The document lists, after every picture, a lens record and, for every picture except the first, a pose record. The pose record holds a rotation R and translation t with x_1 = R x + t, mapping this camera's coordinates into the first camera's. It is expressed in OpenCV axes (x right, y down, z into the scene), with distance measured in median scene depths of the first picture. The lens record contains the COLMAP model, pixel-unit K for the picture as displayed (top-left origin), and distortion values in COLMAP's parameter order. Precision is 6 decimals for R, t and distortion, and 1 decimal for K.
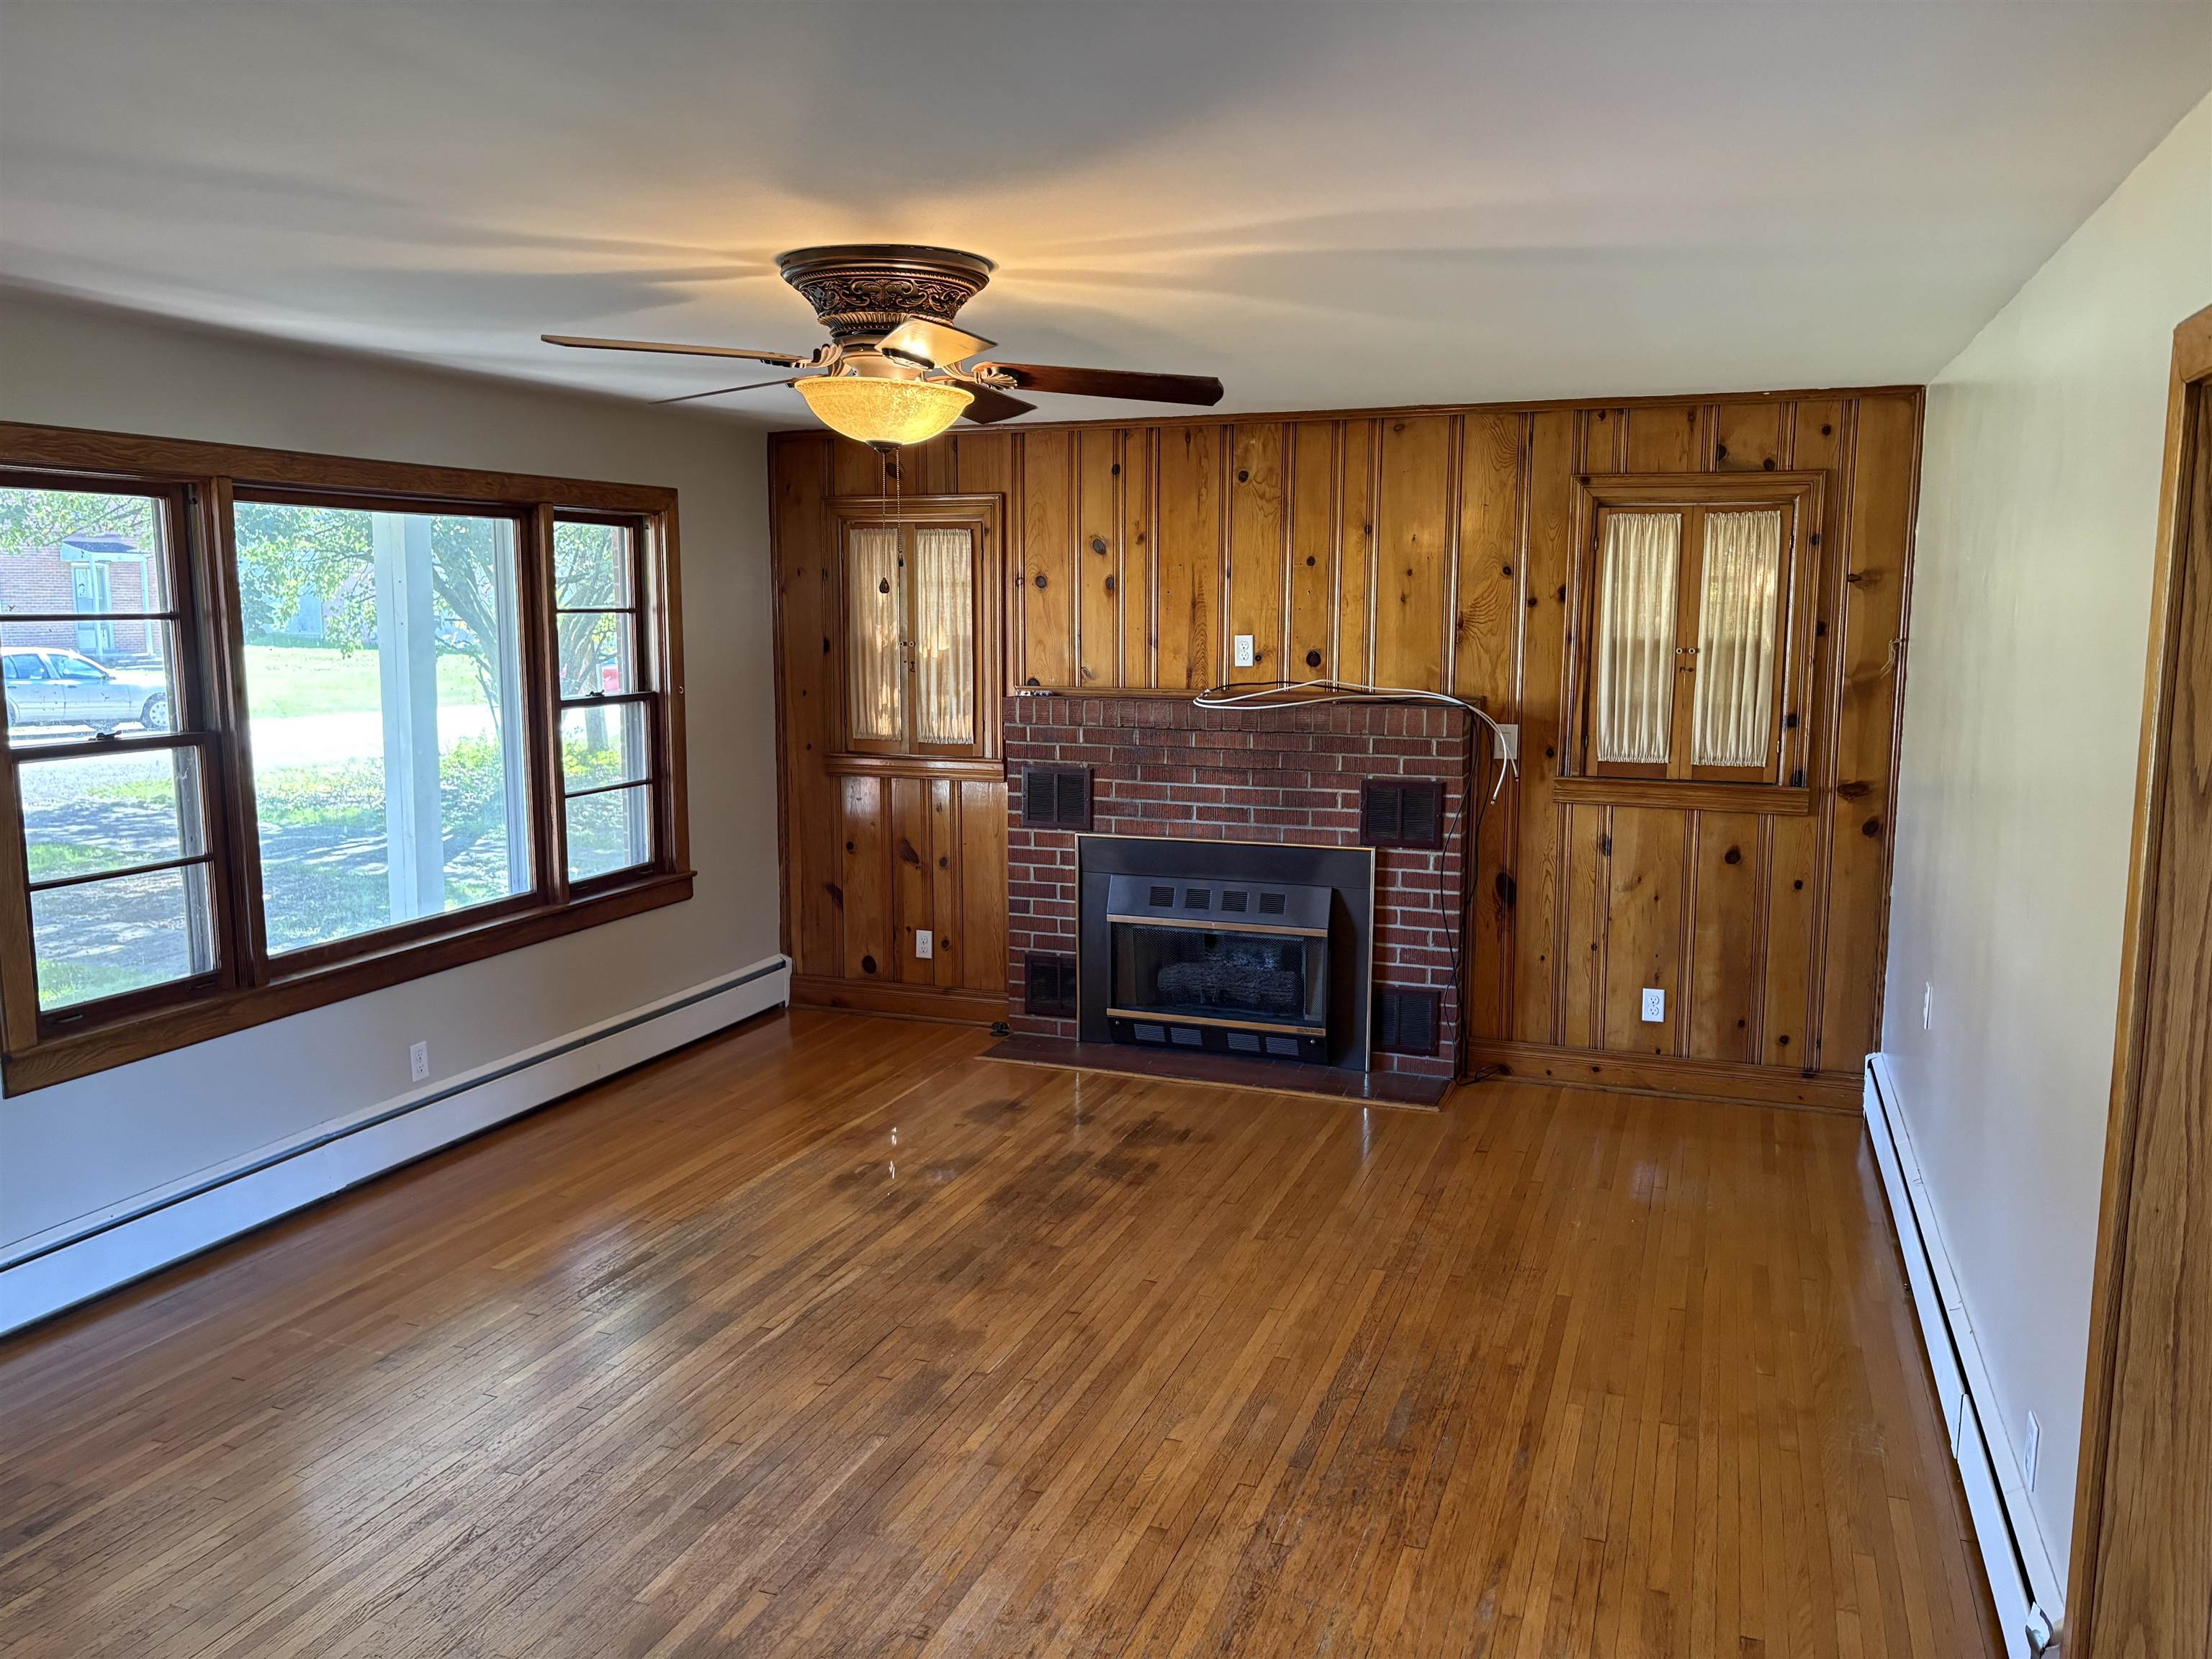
lens RADIAL K [[1681.3, 0, 1097.1], [0, 1681.3, 838.8], [0, 0, 1]] dist [0.061297, -0.064565]
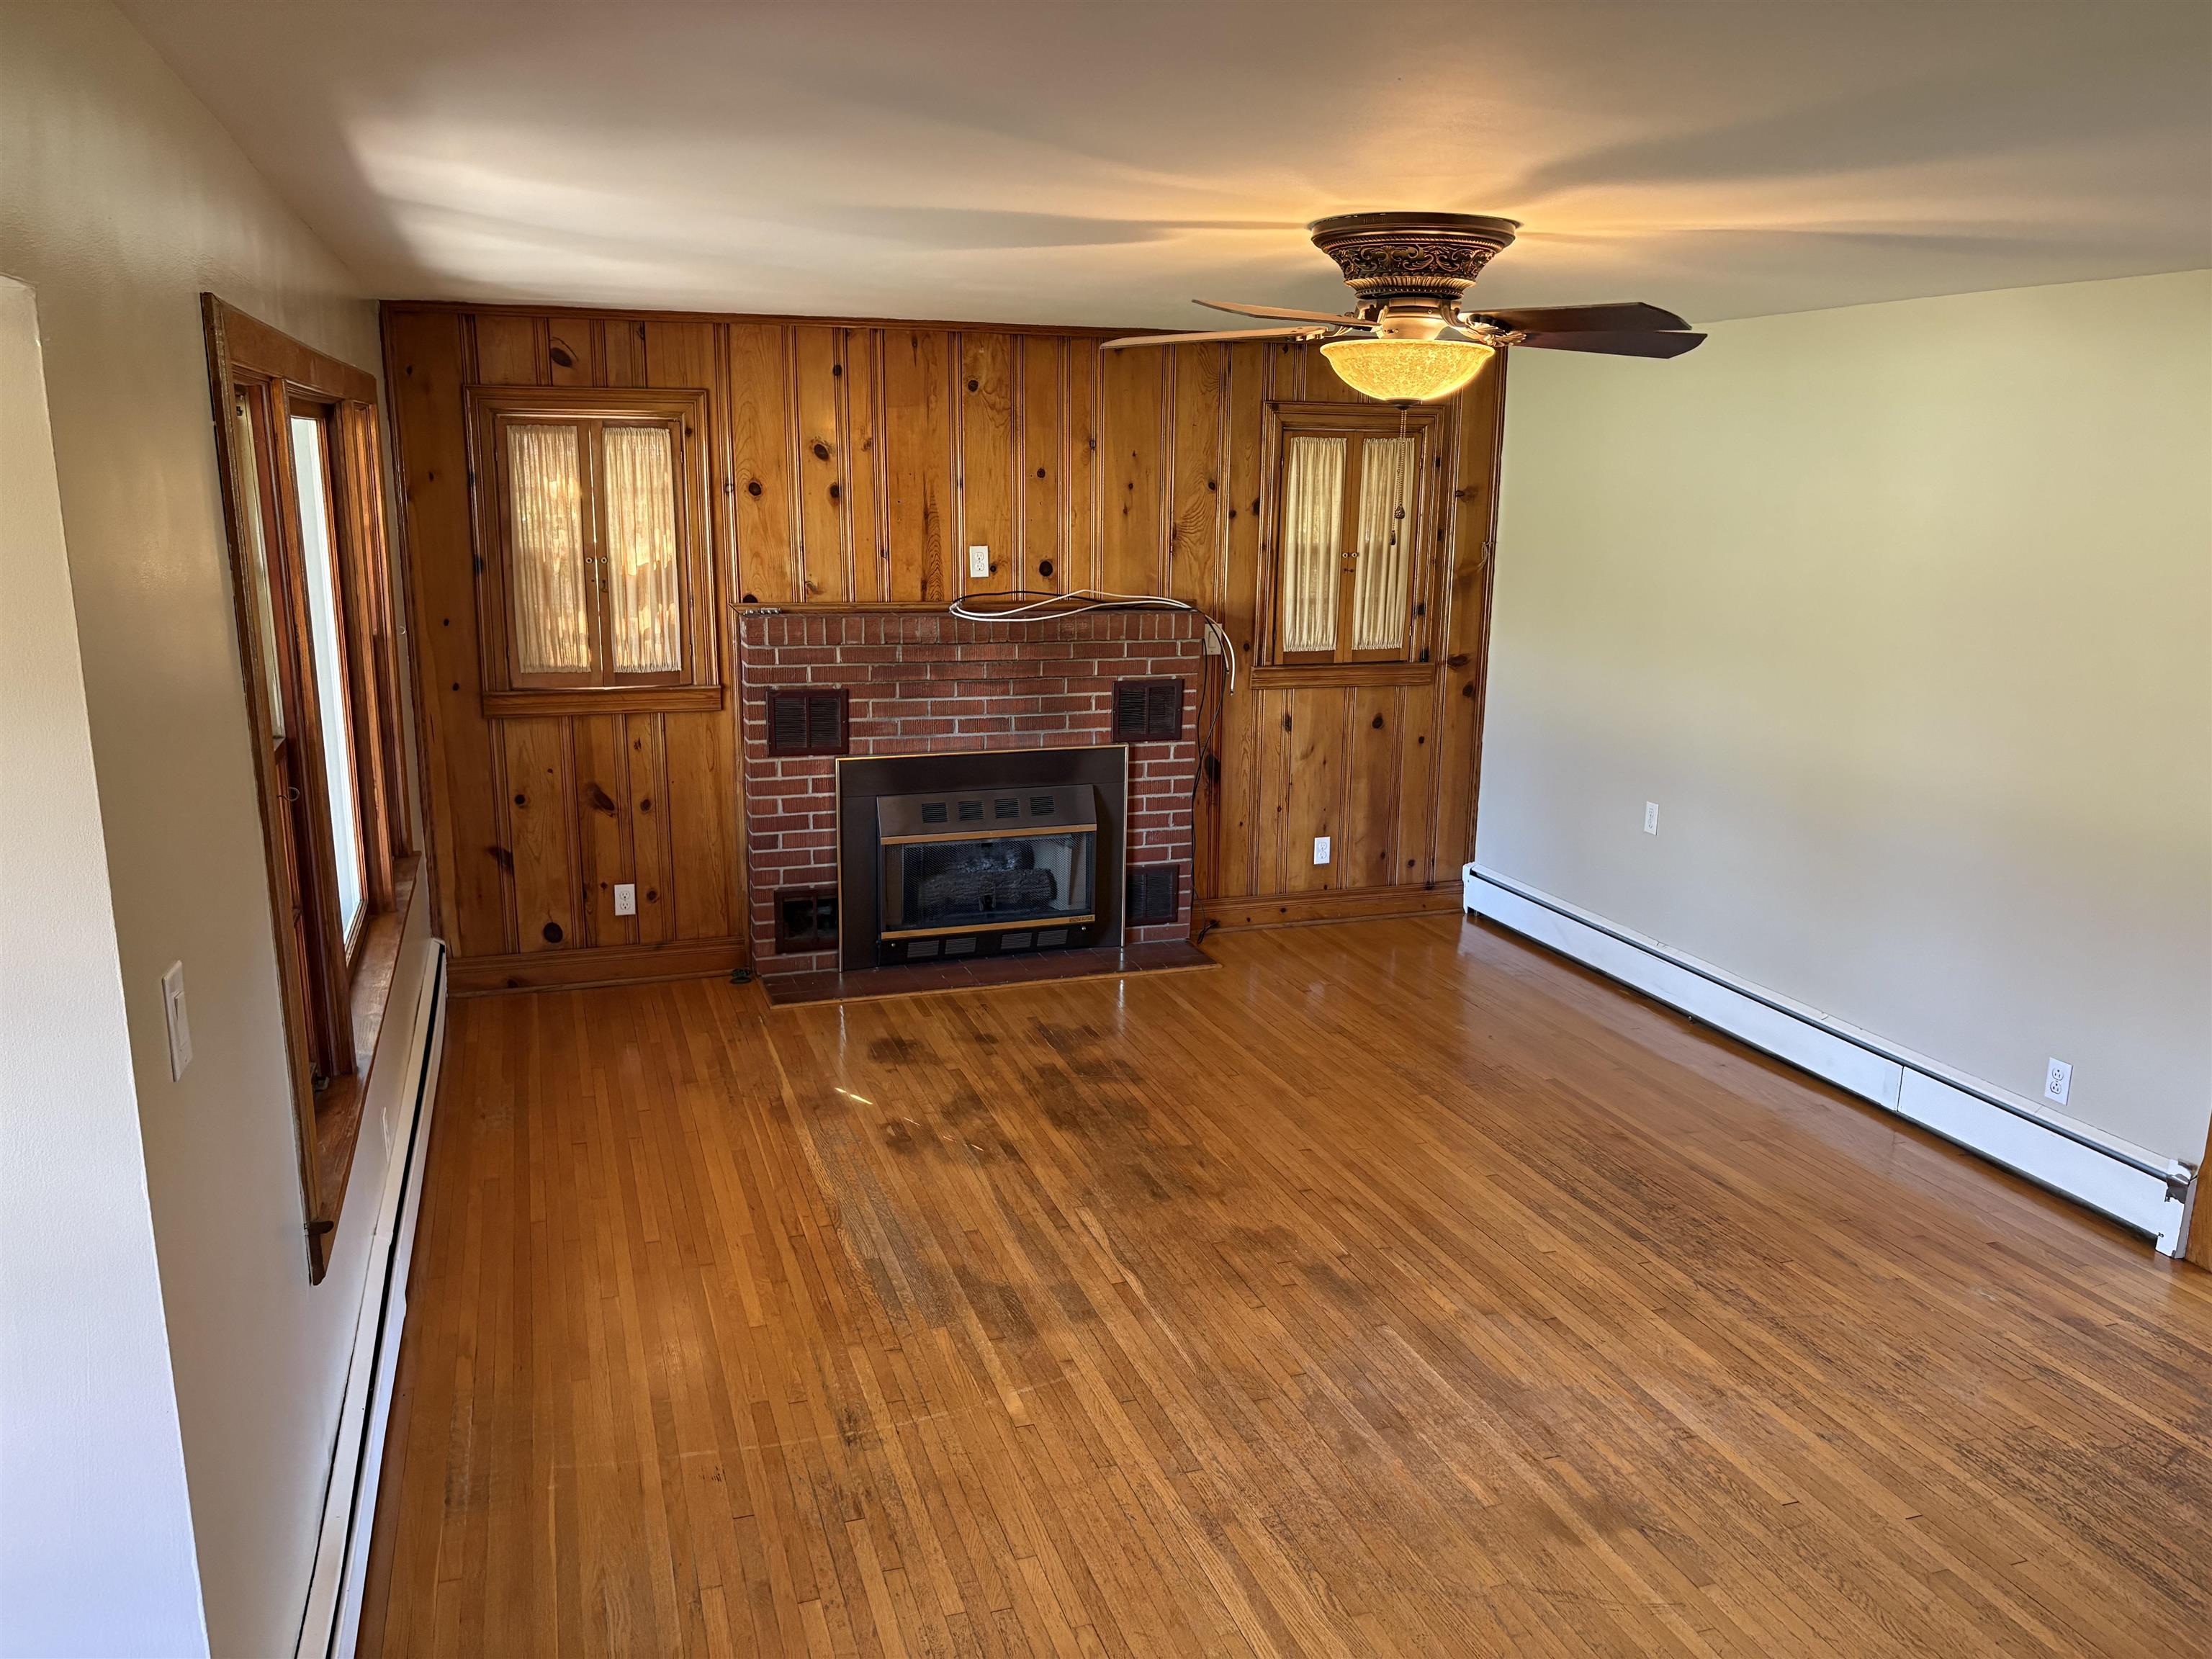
lens RADIAL K [[1664.7, 0, 1114.9], [0, 1664.7, 857.2], [0, 0, 1]] dist [0.130294, -0.252648]
pose [[0.766970, -0.139216, 0.626399, -0.551209], [0.081462, 0.989408, 0.120151, -0.054577], [-0.636491, -0.041125, 0.770187, 0.178650]]
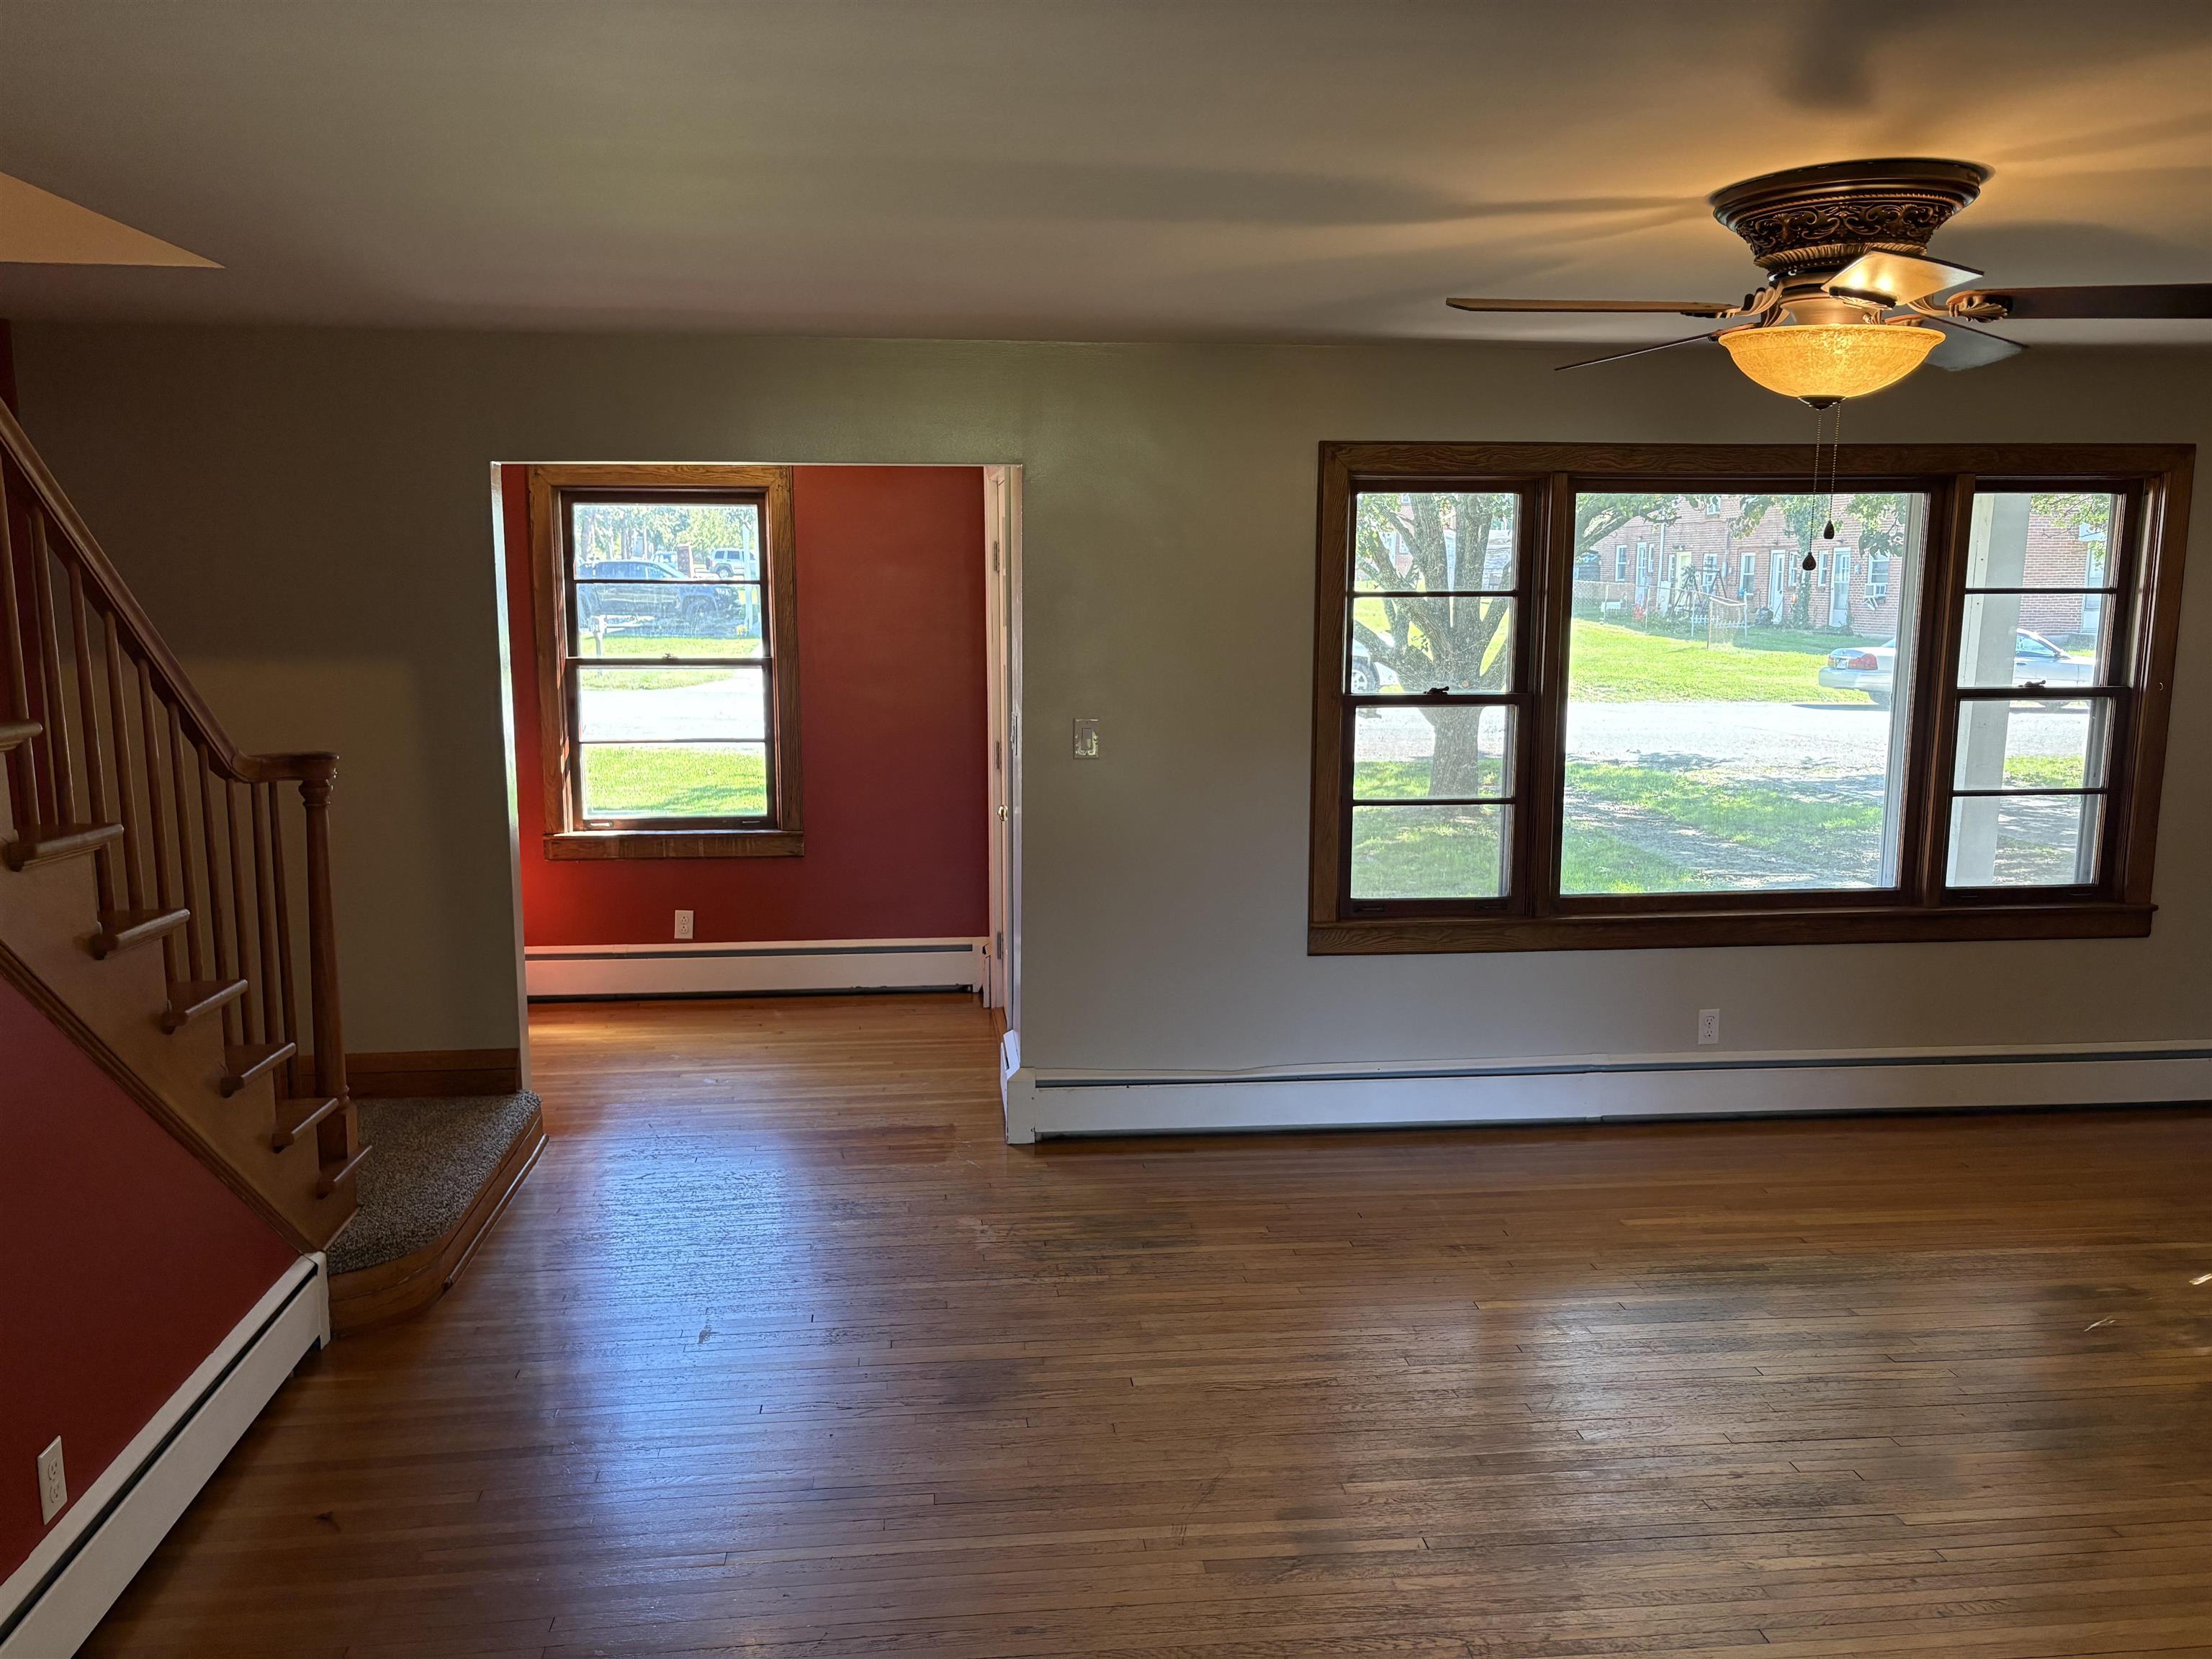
lens RADIAL K [[1681.3, 0, 1097.1], [0, 1681.3, 838.8], [0, 0, 1]] dist [0.061297, -0.064565]
pose [[0.452312, 0.140862, -0.880665, 0.293478], [-0.130936, 0.987237, 0.090659, -0.023763], [0.882196, 0.074304, 0.464983, 0.163698]]
